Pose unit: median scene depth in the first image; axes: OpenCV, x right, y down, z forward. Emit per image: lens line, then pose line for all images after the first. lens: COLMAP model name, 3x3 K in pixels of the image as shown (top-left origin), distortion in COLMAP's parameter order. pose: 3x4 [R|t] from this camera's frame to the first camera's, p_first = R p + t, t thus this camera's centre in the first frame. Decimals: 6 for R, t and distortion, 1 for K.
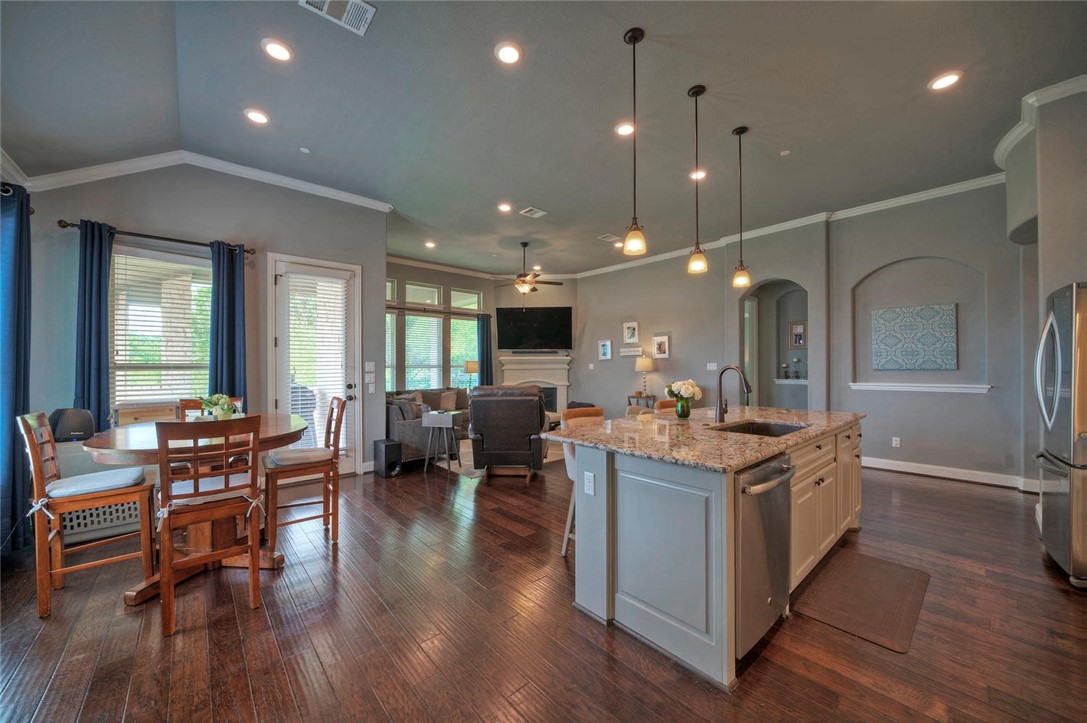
lens RADIAL K [[404.6, 0, 536.8], [0, 404.6, 363.2], [0, 0, 1]] dist [-0.008641, 0.000771]
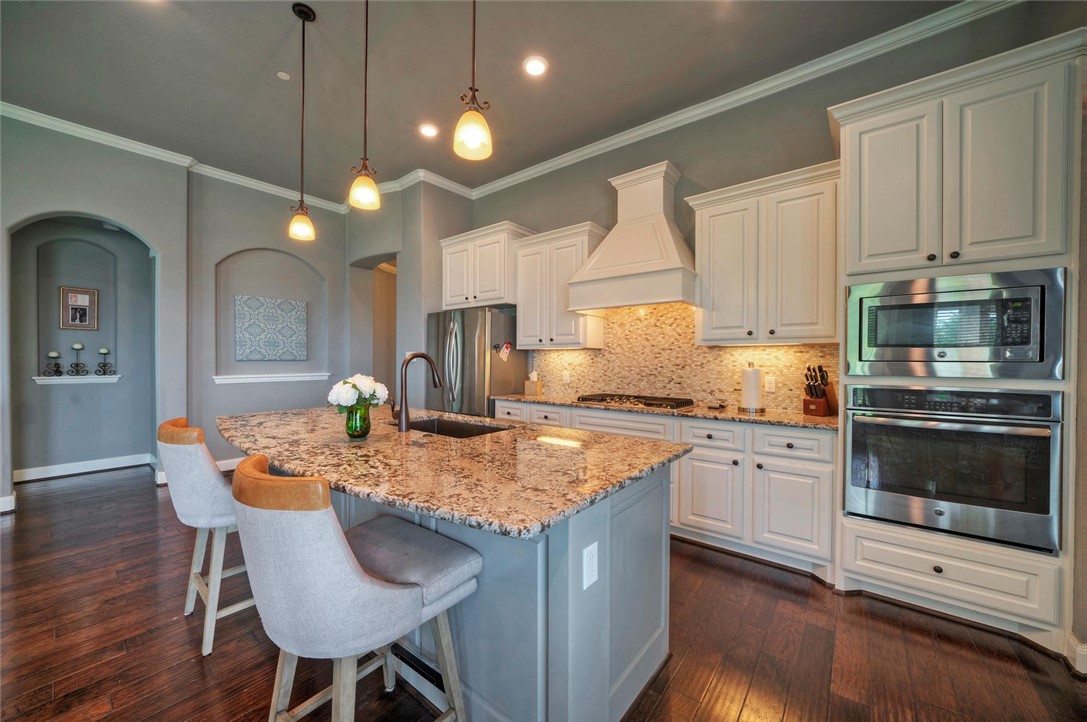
lens RADIAL K [[404.6, 0, 541.6], [0, 404.6, 363.5], [0, 0, 1]] dist [-0.008641, 0.000771]
pose [[-0.172956, -0.003859, 0.984922, -0.111745], [-0.010063, 0.999947, 0.002150, 0.009278], [-0.984878, -0.009540, -0.172986, 0.315851]]
